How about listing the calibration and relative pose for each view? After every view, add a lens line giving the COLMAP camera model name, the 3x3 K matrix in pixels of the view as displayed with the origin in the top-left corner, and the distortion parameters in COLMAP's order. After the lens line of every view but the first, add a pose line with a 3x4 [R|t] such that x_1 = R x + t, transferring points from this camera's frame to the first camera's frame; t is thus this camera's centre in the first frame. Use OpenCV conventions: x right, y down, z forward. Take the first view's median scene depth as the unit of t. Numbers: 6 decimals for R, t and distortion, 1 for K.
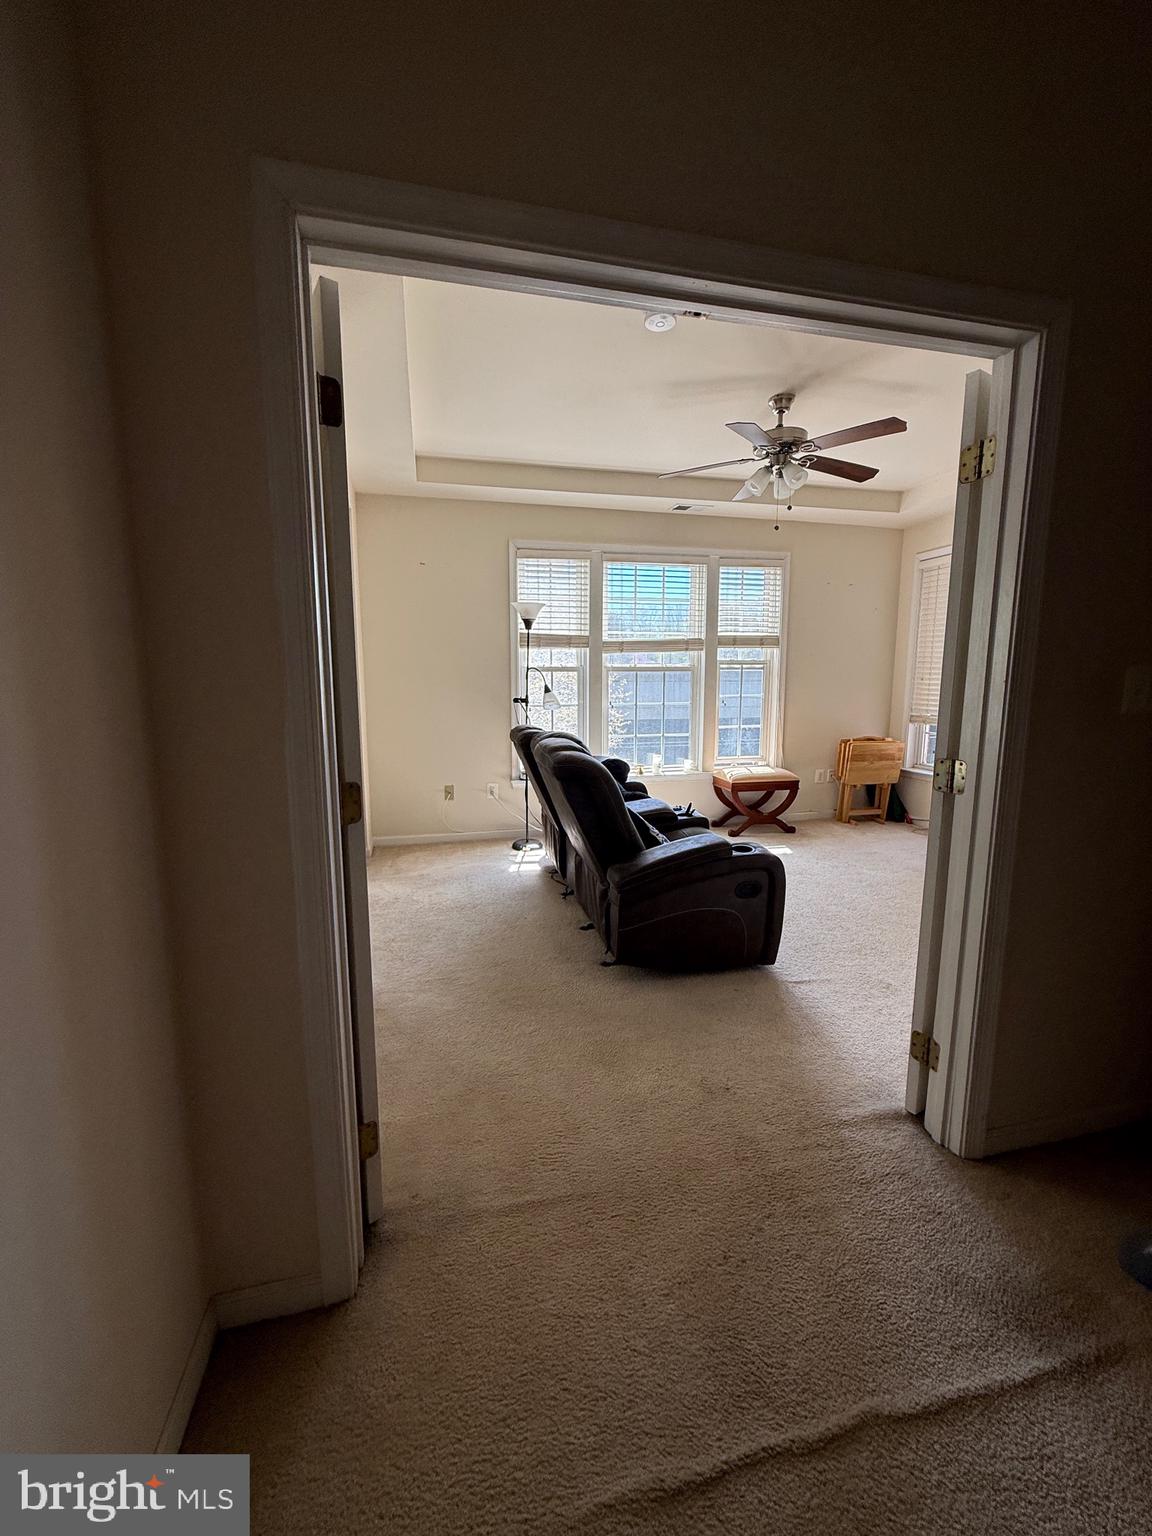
lens RADIAL K [[611.6, 0, 577.5], [0, 611.6, 766.7], [0, 0, 1]] dist [0.001372, 0.000352]
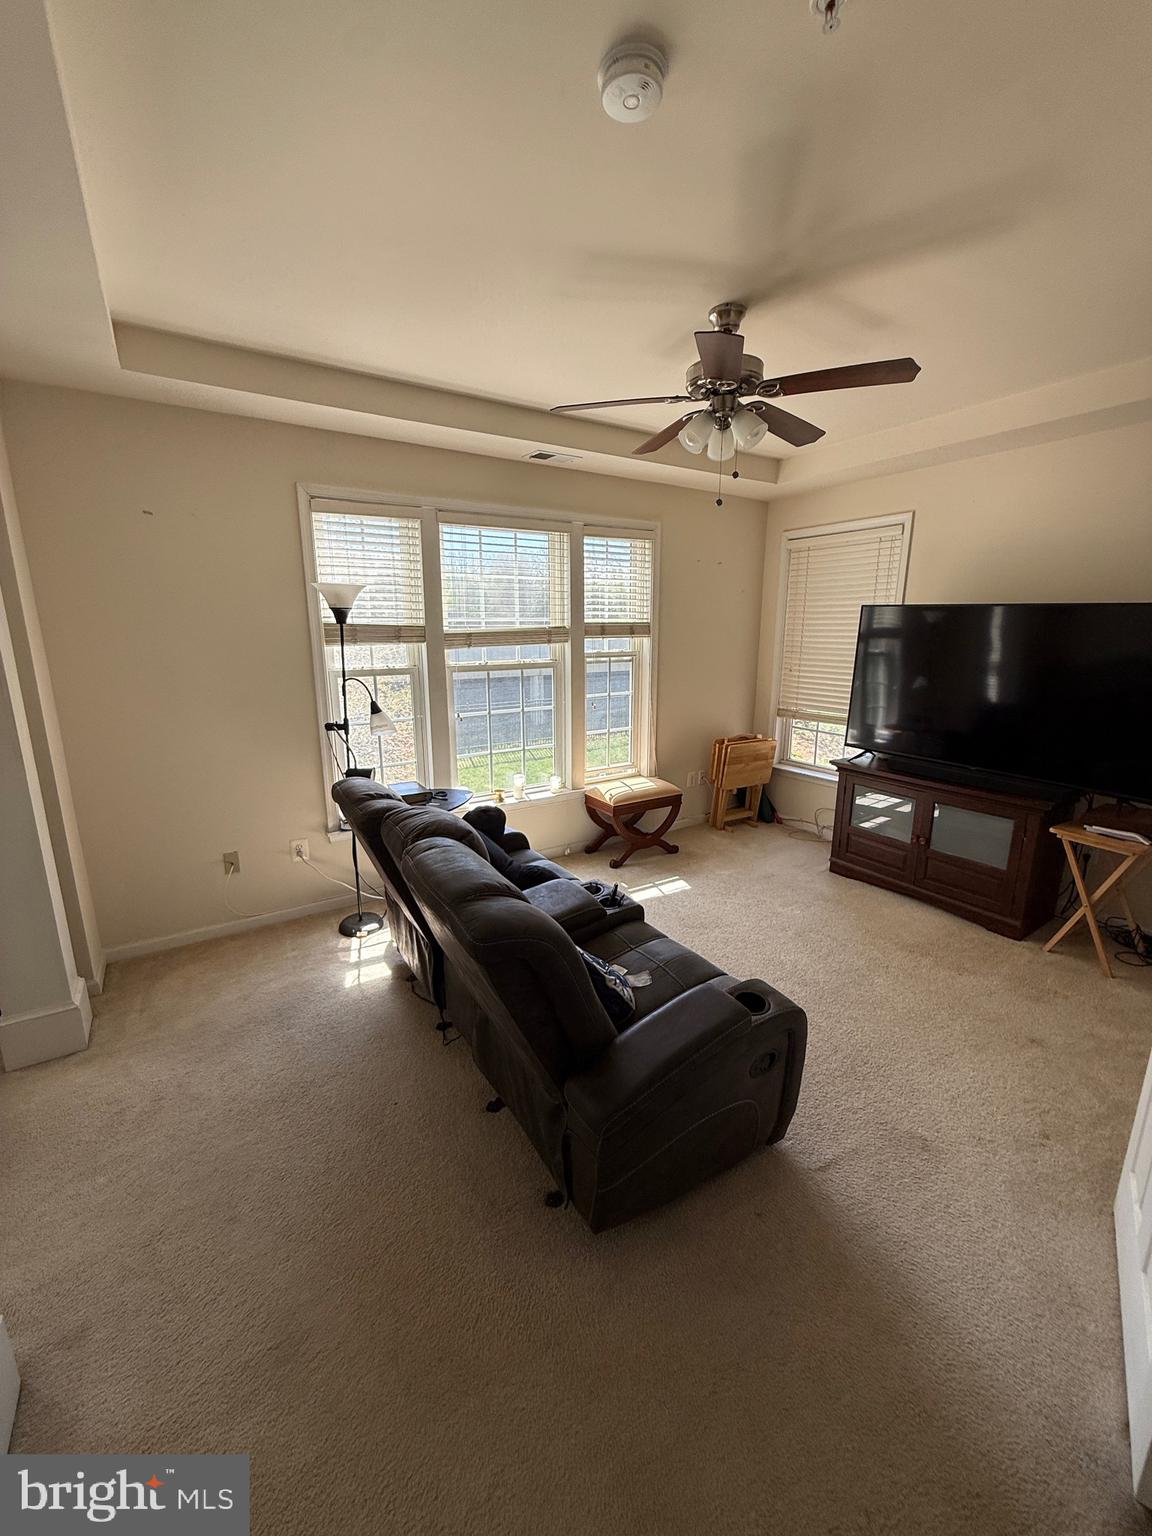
lens RADIAL K [[611.6, 0, 575.0], [0, 611.6, 767.3], [0, 0, 1]] dist [0.001372, 0.000352]
pose [[0.944290, -0.073274, 0.320854, -0.059453], [0.047042, 0.994941, 0.088770, -0.103207], [-0.325735, -0.068730, 0.942960, 0.241519]]
